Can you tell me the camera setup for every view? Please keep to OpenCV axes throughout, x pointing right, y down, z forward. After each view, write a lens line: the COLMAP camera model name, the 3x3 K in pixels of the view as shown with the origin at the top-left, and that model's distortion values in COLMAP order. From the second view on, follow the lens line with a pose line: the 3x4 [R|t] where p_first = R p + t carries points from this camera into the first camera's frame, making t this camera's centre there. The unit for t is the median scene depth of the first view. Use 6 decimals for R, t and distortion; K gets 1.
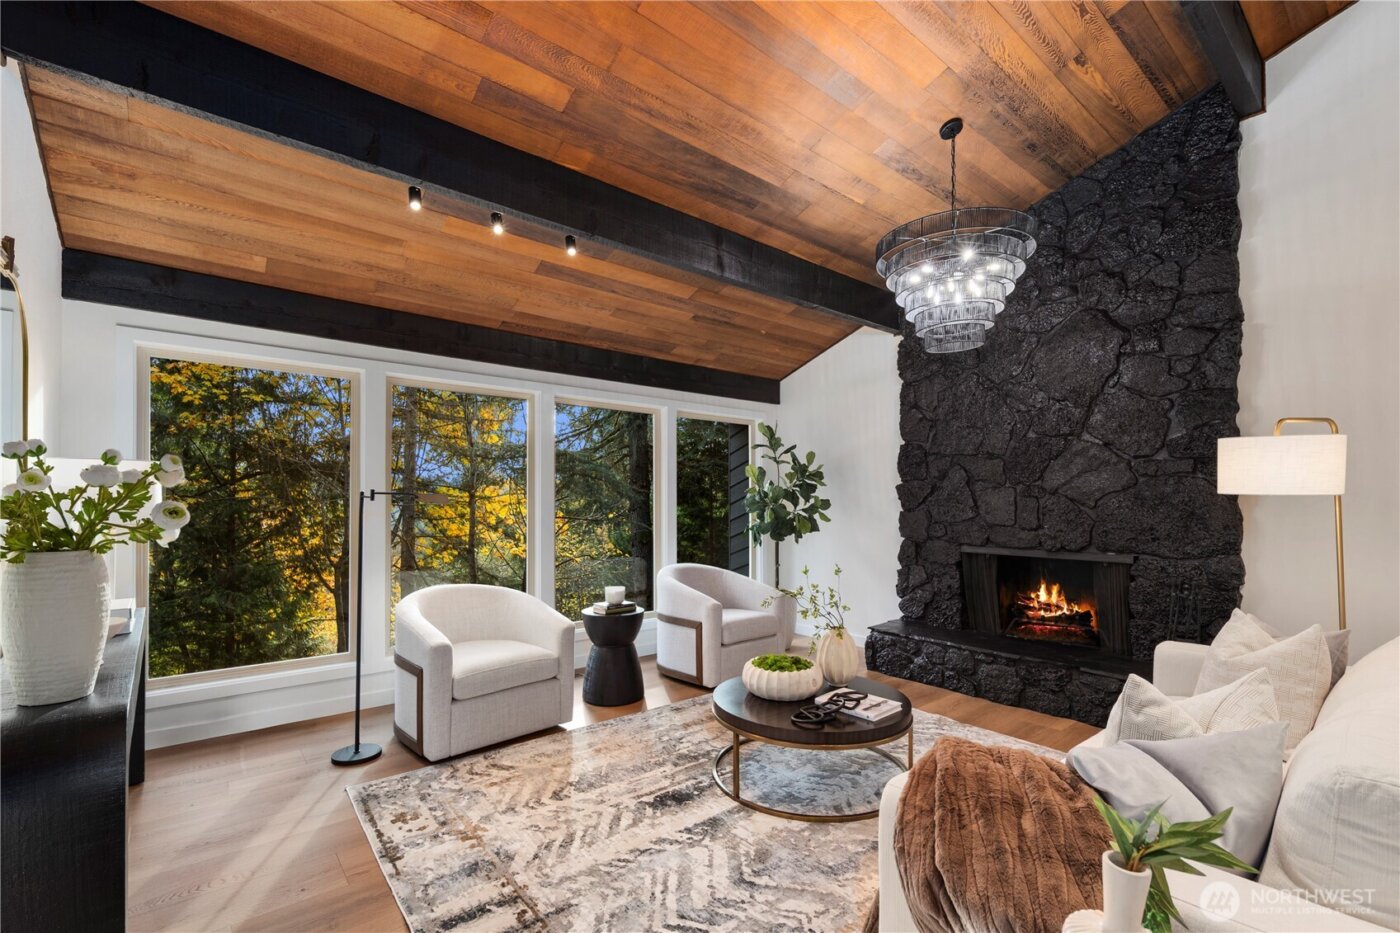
lens RADIAL K [[617.1, 0, 694.2], [0, 617.1, 494.0], [0, 0, 1]] dist [0.000476, -0.000490]
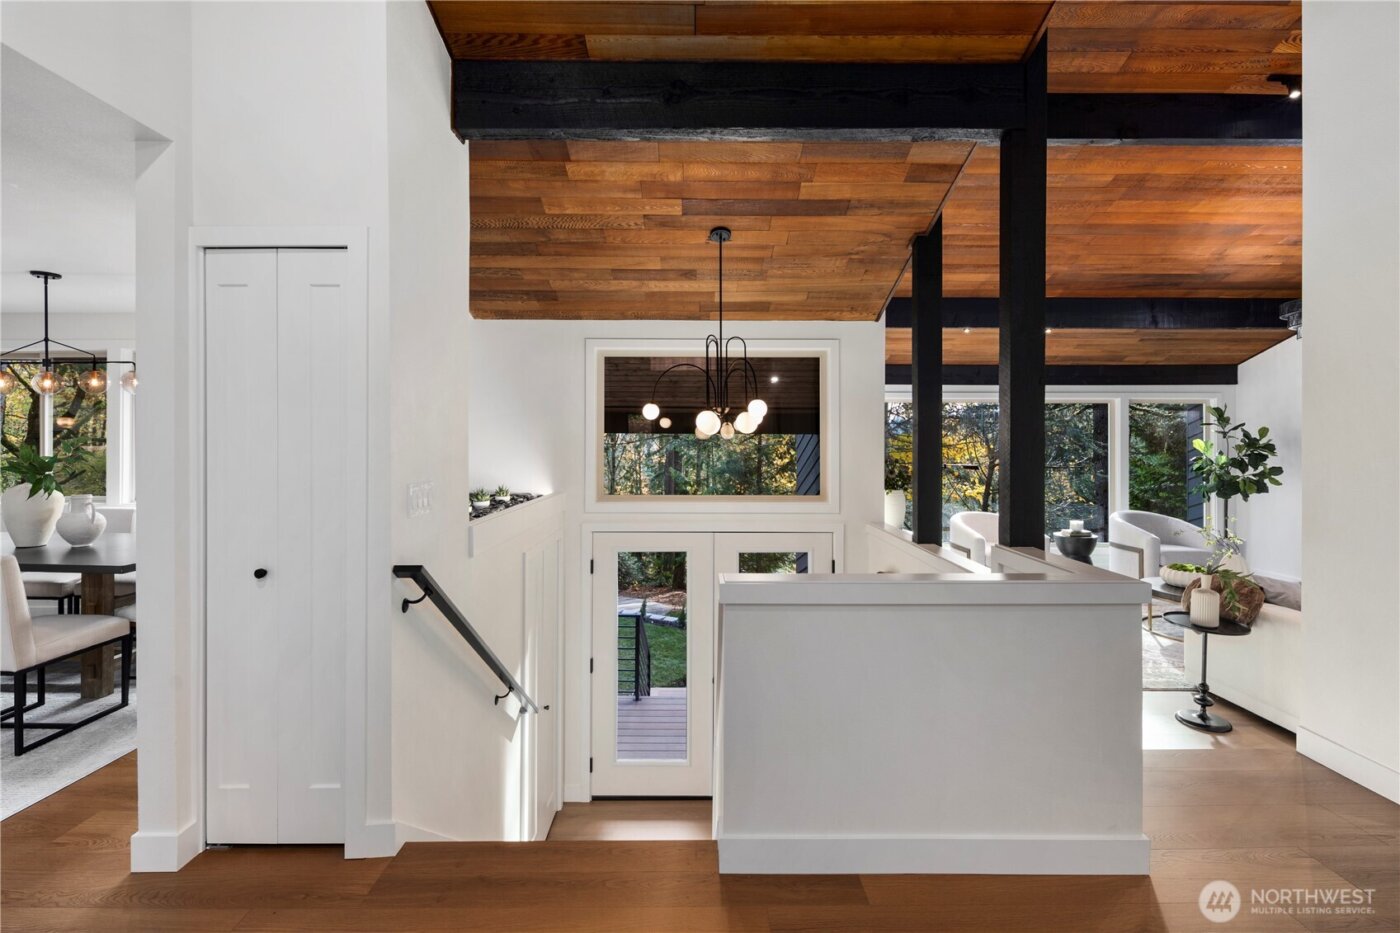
lens RADIAL K [[617.1, 0, 692.3], [0, 617.1, 437.4], [0, 0, 1]] dist [0.000476, -0.000490]
pose [[0.774368, -0.000162, -0.632736, 0.088887], [0.005191, 0.999968, 0.006097, -0.064236], [0.632715, -0.008006, 0.774344, -0.685051]]
